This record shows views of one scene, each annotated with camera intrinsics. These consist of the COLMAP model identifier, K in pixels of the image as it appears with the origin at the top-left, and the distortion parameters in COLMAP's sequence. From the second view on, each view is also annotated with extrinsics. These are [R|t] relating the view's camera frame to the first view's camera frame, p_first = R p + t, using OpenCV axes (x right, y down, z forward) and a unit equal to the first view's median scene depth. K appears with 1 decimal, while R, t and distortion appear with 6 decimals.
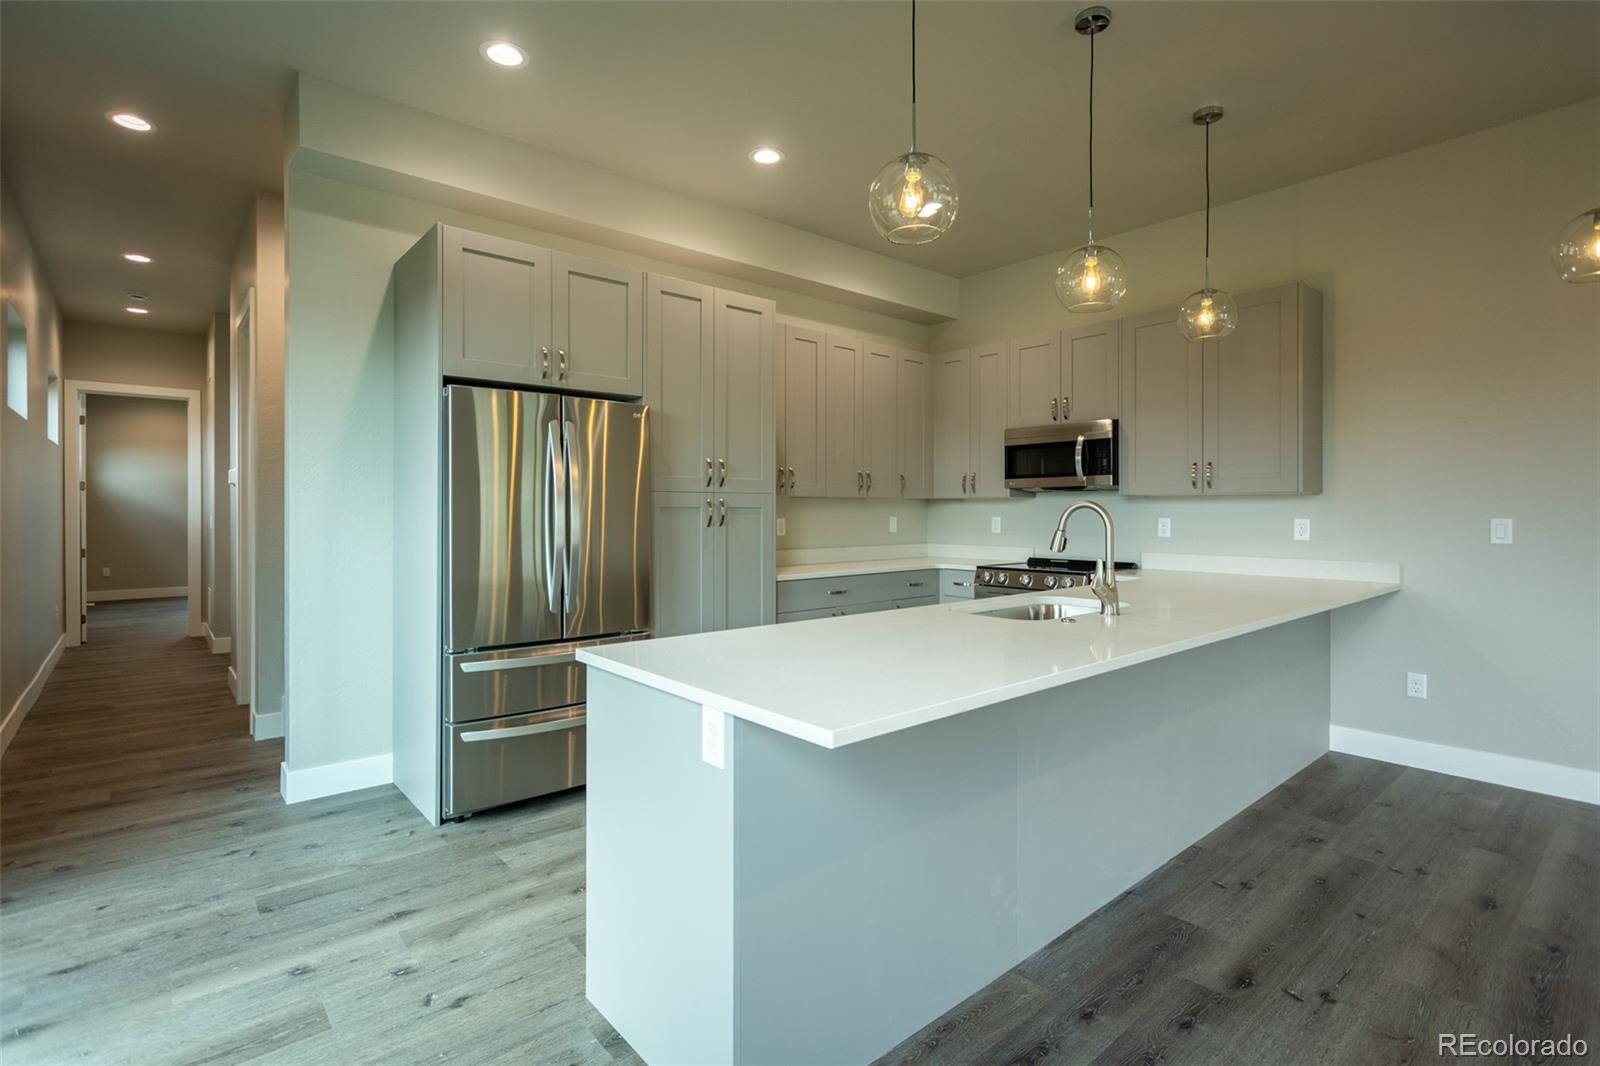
lens RADIAL K [[764.3, 0, 798.9], [0, 764.3, 513.4], [0, 0, 1]] dist [-0.001684, -0.000112]
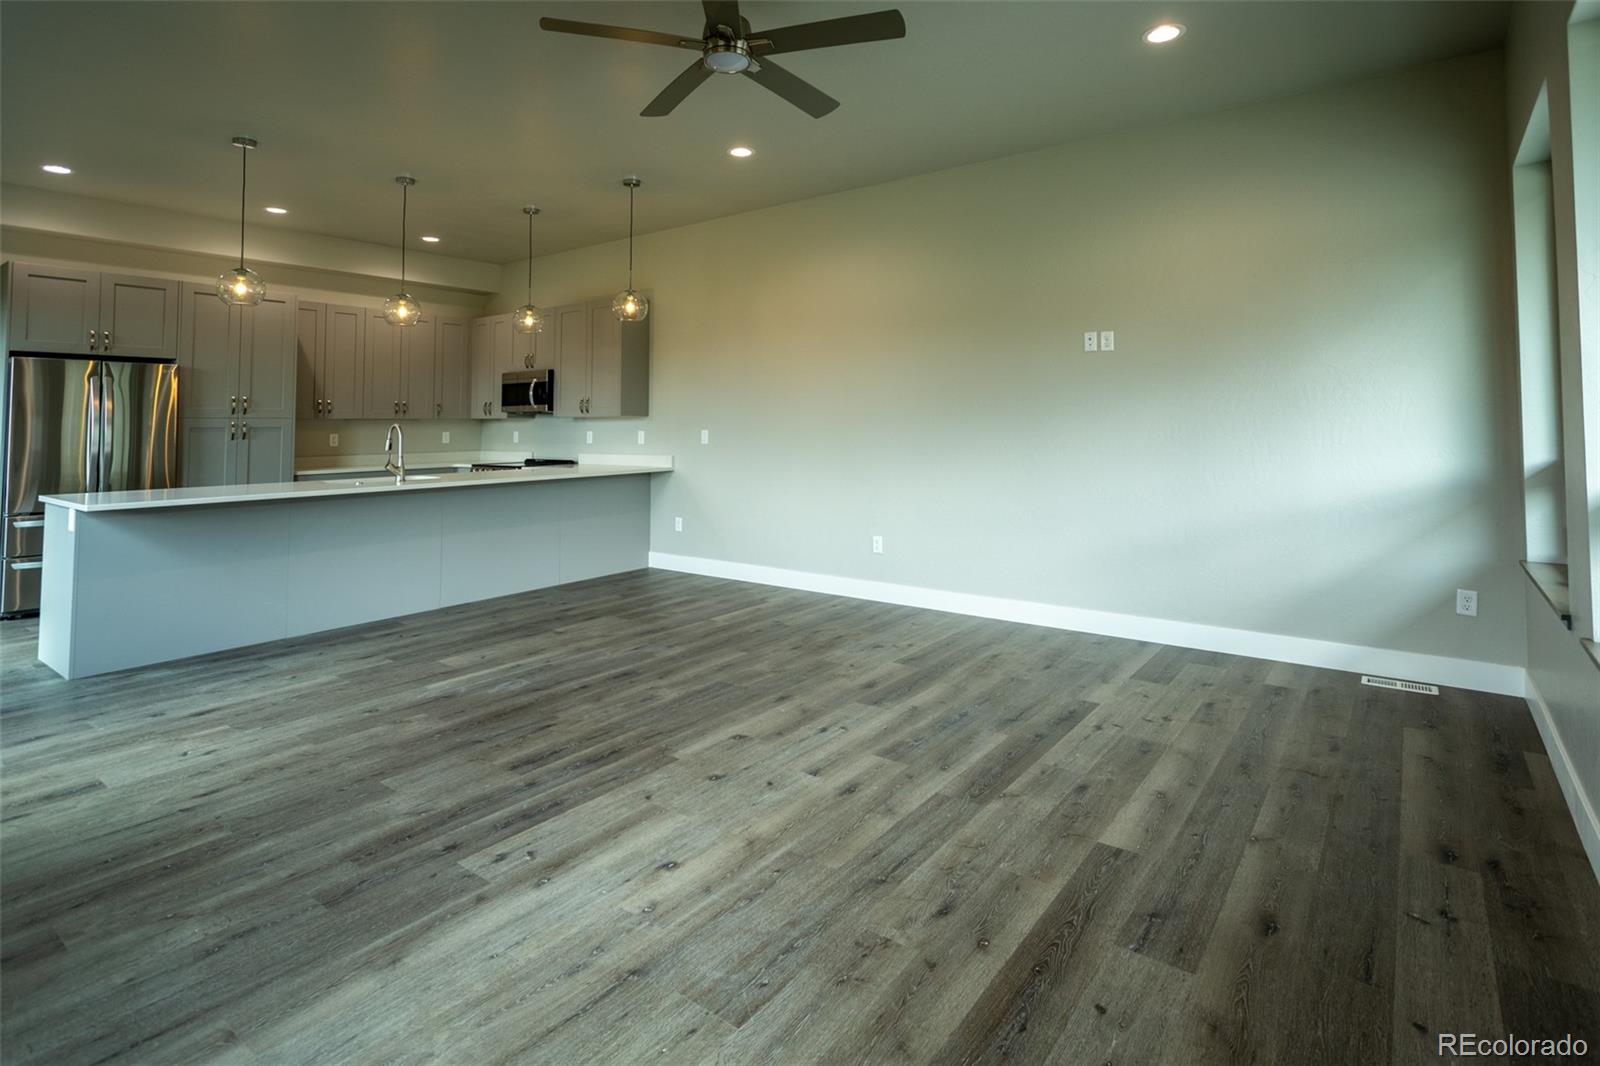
lens RADIAL K [[806.6, 0, 824.4], [0, 806.6, 384.9], [0, 0, 1]] dist [0.003121, 0.001508]
pose [[0.972017, 0.004048, 0.234877, 0.655780], [0.007933, 0.998716, -0.050041, -0.002846], [-0.234778, 0.050504, 0.970736, -0.872672]]
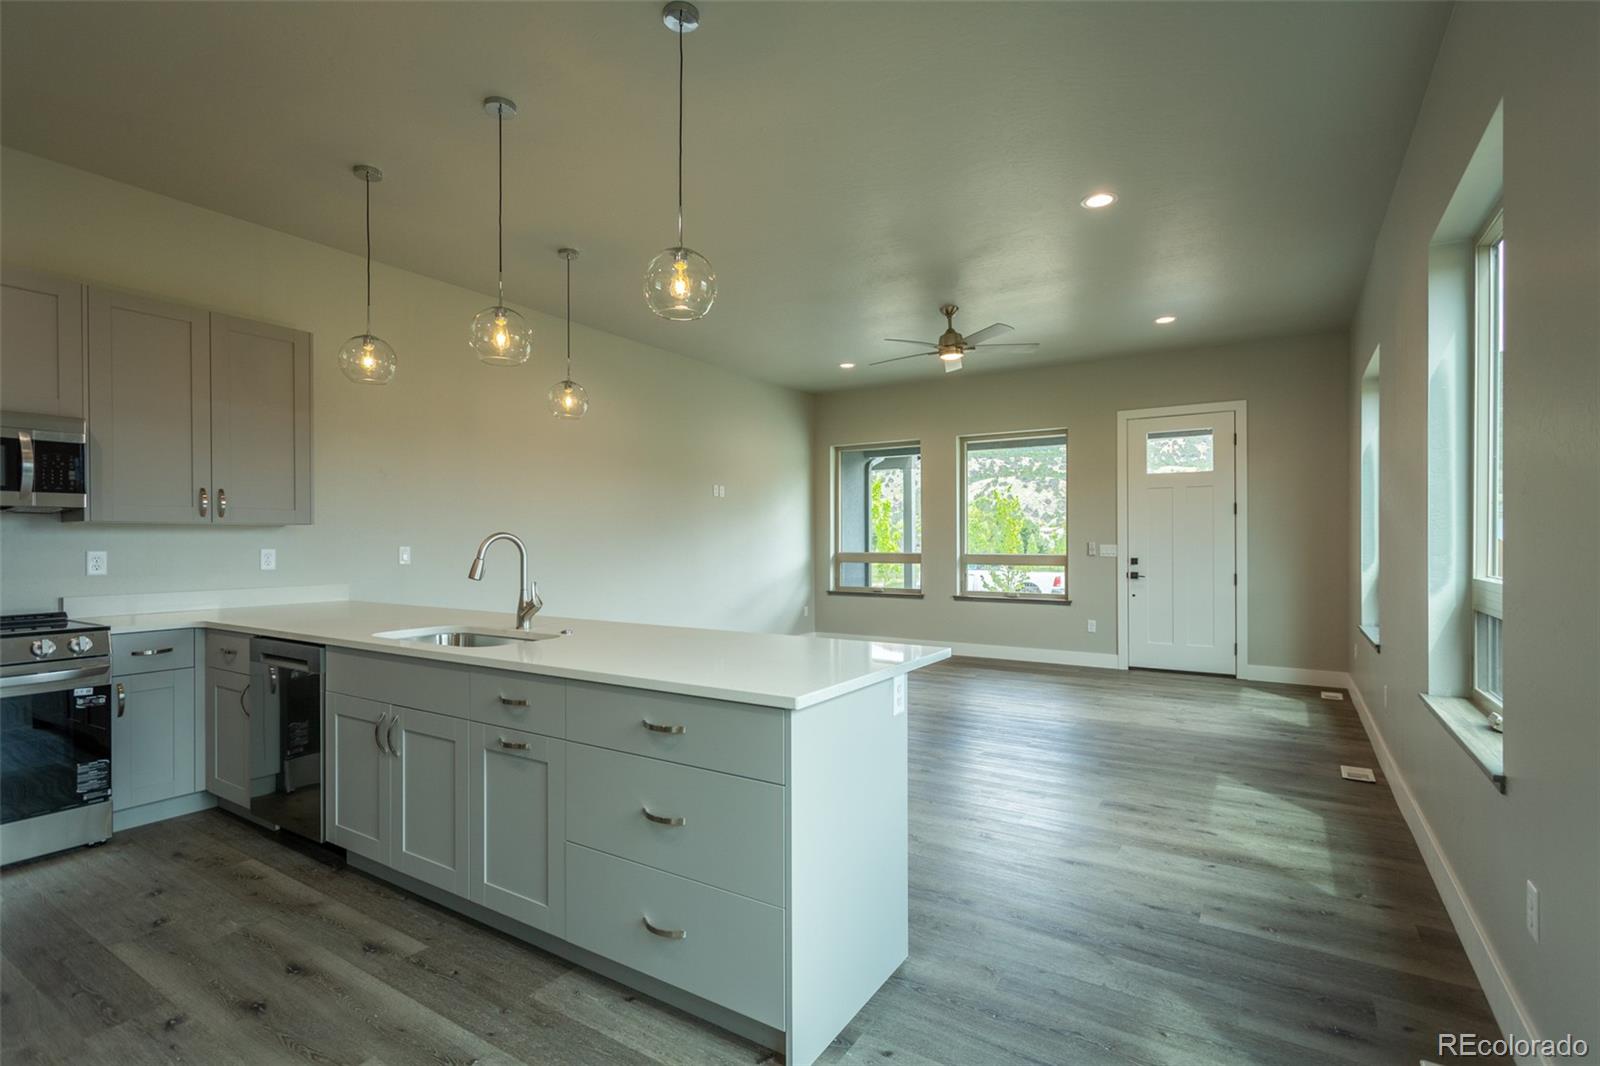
lens RADIAL K [[750.7, 0, 798.7], [0, 750.7, 545.2], [0, 0, 1]] dist [0.003613, 0.000830]
pose [[-0.297770, -0.005865, 0.954620, -0.565692], [0.004781, 0.999959, 0.007635, -0.002844], [-0.954626, 0.006837, -0.297730, 0.634189]]
